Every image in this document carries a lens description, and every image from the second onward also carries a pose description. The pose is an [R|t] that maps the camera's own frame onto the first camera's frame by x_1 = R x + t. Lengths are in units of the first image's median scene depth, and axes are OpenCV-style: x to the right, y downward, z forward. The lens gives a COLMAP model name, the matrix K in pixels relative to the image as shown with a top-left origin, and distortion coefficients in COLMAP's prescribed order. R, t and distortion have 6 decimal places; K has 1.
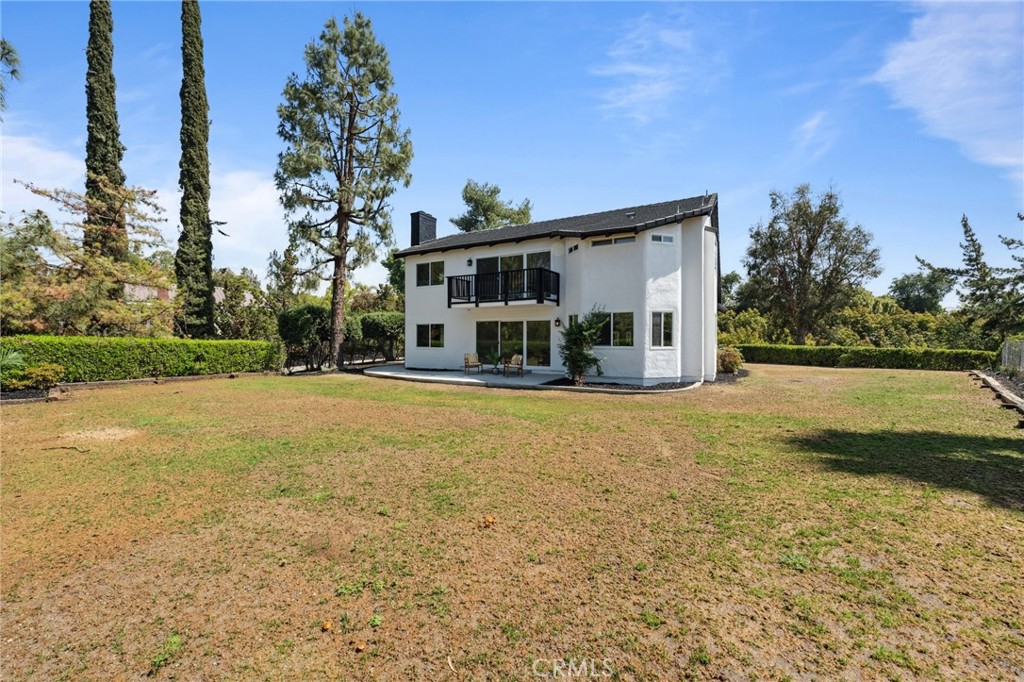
lens RADIAL K [[405.8, 0, 509.4], [0, 405.8, 343.1], [0, 0, 1]] dist [0.001268, -0.000028]
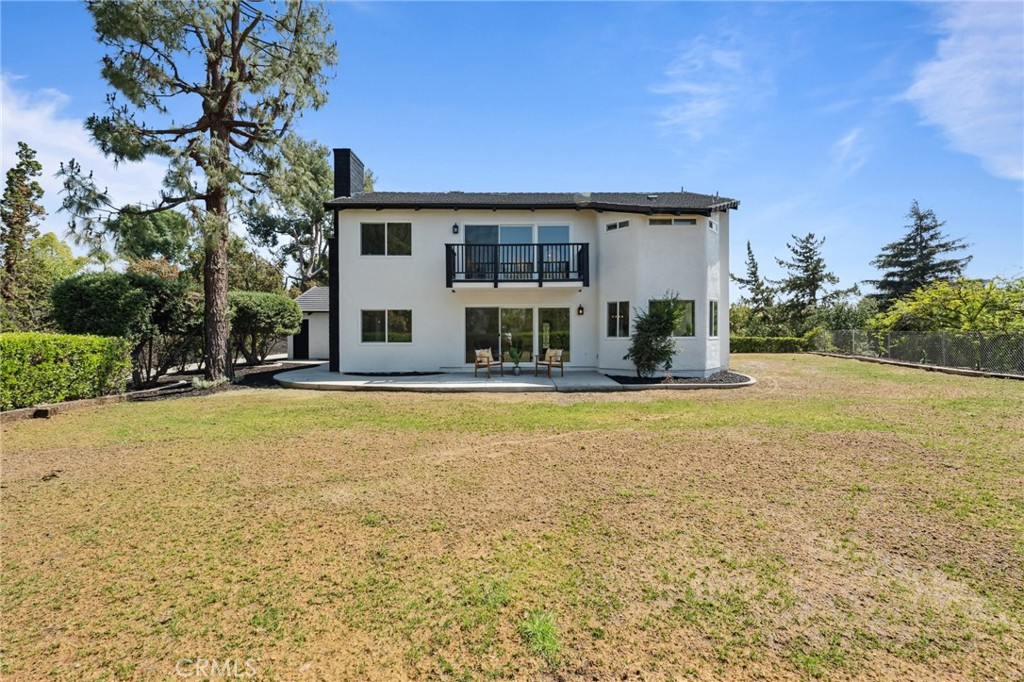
lens RADIAL K [[405.8, 0, 509.9], [0, 405.8, 338.2], [0, 0, 1]] dist [0.001268, -0.000028]
pose [[0.862869, -0.012060, 0.505283, -0.402113], [0.009974, 0.999927, 0.006832, 0.000581], [-0.505328, -0.000855, 0.862927, 0.303157]]
